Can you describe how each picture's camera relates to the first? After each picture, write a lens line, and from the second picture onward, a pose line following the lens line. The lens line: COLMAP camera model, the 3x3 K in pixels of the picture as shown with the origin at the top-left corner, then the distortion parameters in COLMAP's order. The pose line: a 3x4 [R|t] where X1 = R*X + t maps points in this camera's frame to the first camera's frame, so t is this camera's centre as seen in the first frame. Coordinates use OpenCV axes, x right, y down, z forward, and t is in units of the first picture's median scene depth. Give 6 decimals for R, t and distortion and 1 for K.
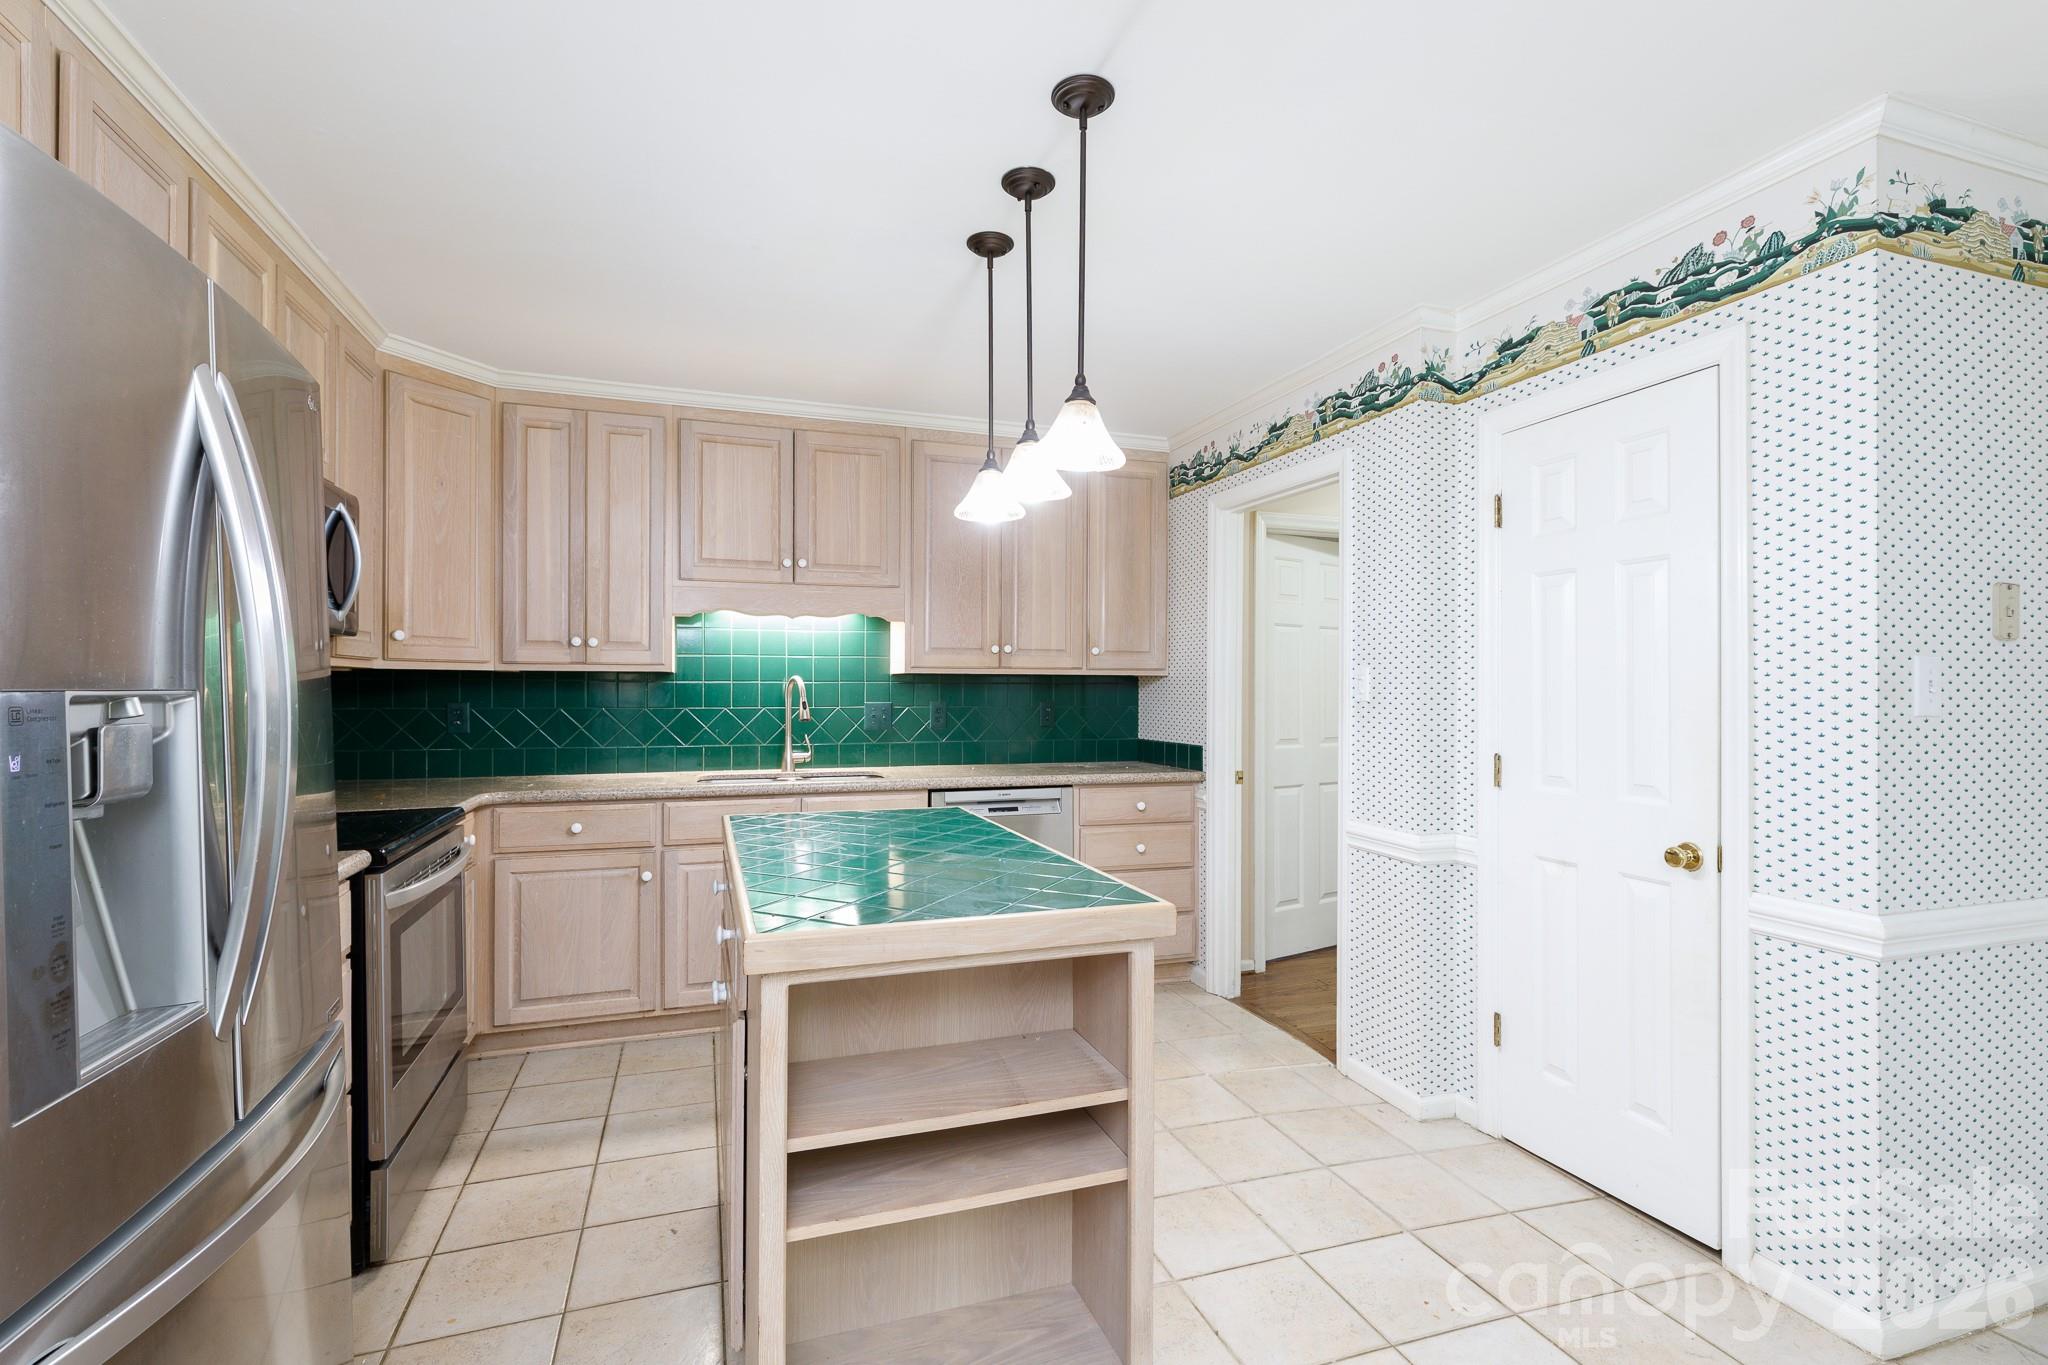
lens RADIAL K [[944.6, 0, 1024.0], [0, 944.6, 682.5], [0, 0, 1]] dist [-0.001089, -0.000011]
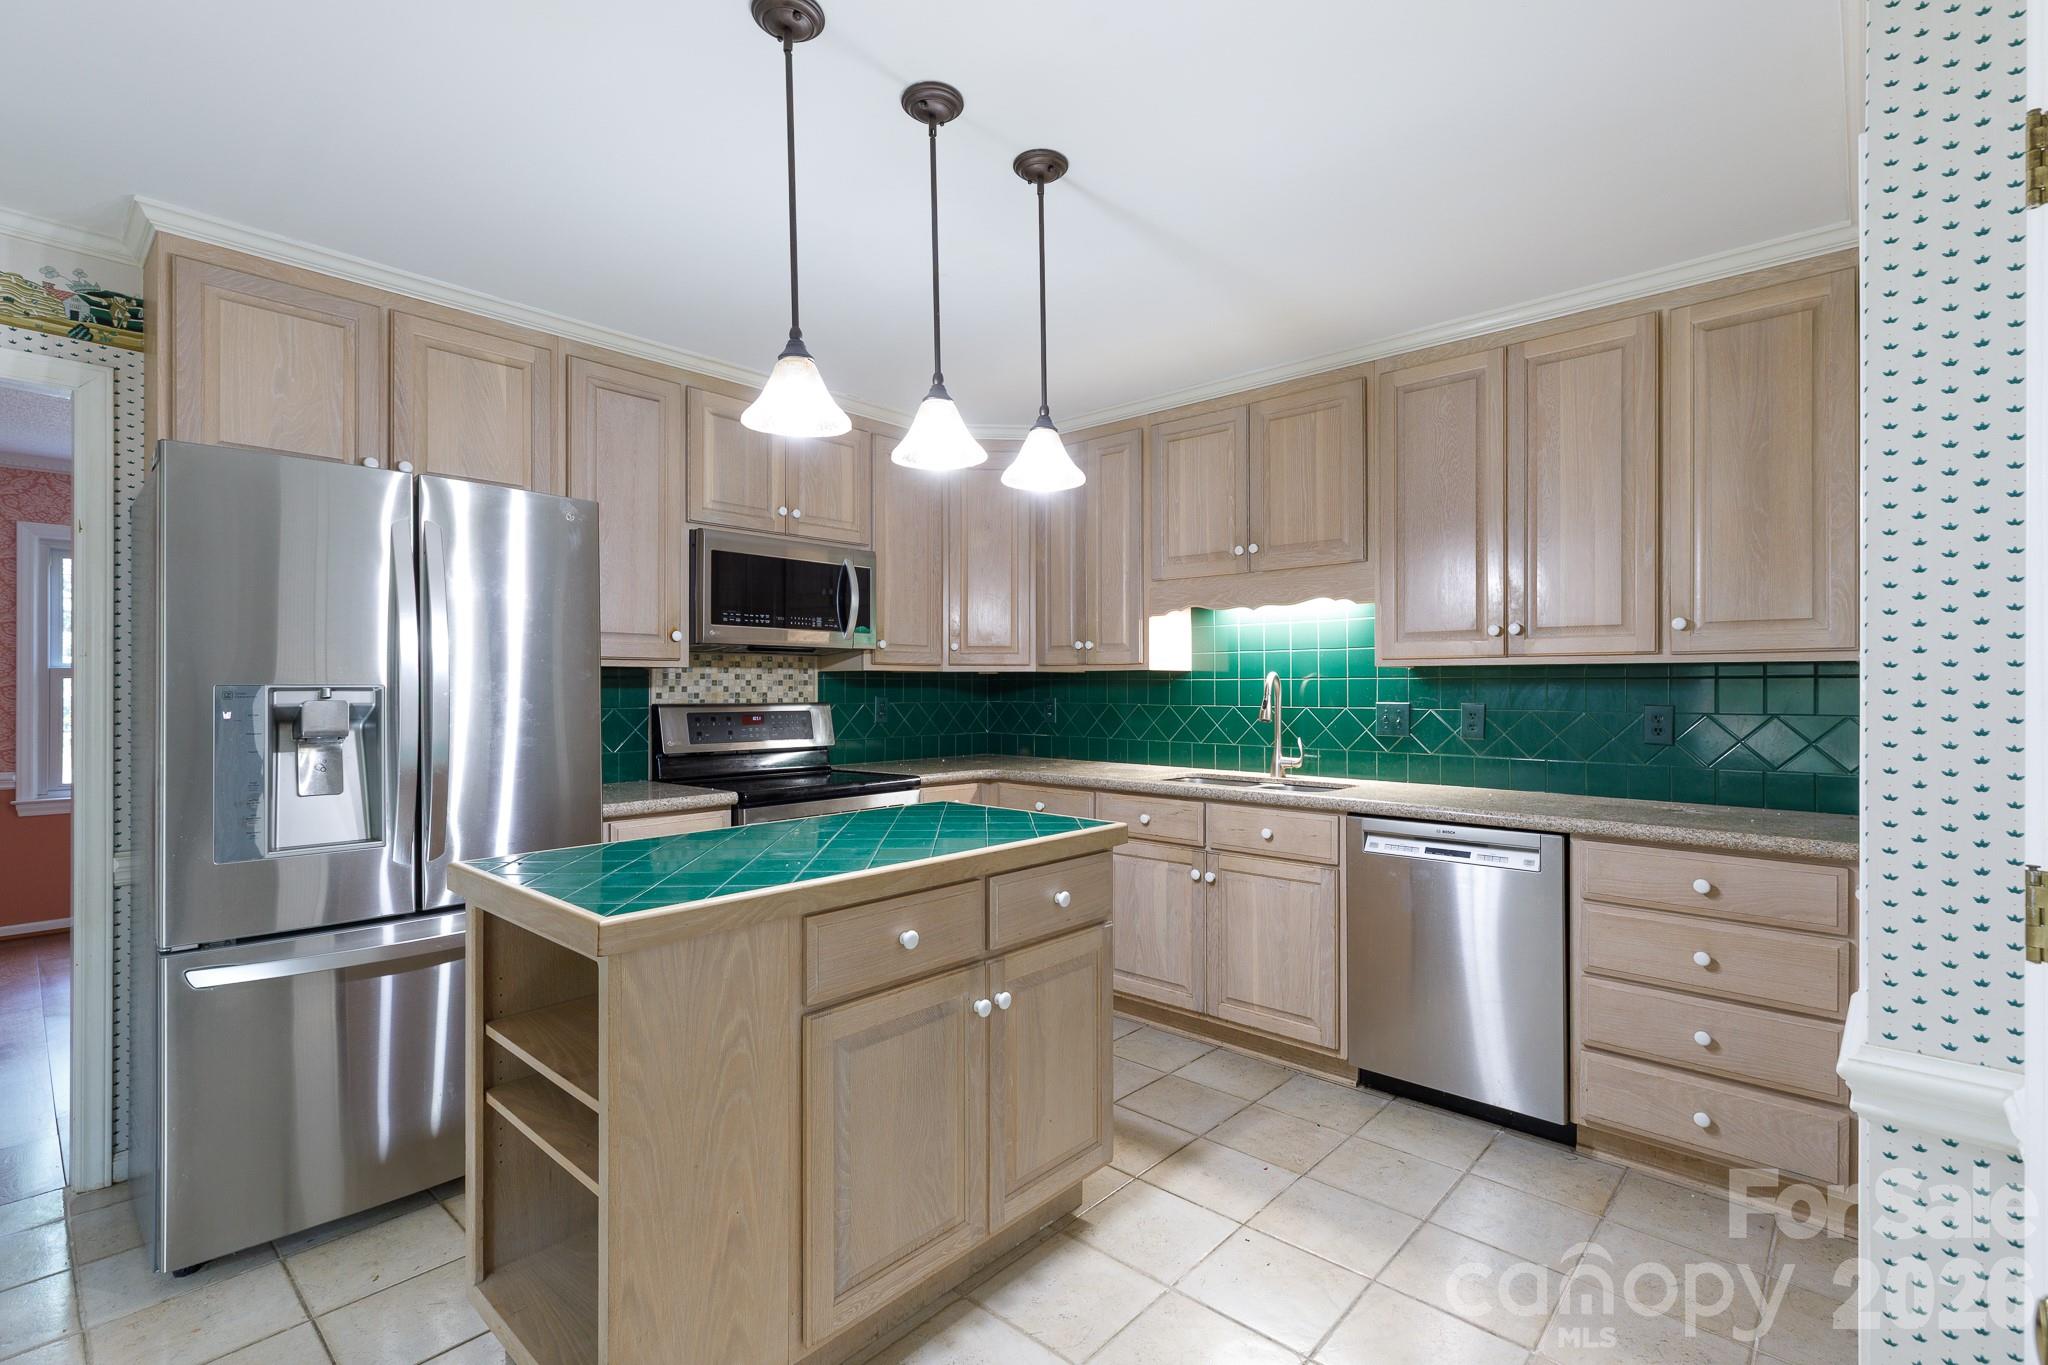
lens RADIAL K [[934.3, 0, 1024.0], [0, 934.3, 682.5], [0, 0, 1]] dist [0.001359, -0.000085]
pose [[0.480748, -0.006075, -0.876838, 0.437820], [0.005246, 0.999978, -0.004052, 0.005373], [0.876843, -0.002651, 0.480769, 0.361790]]
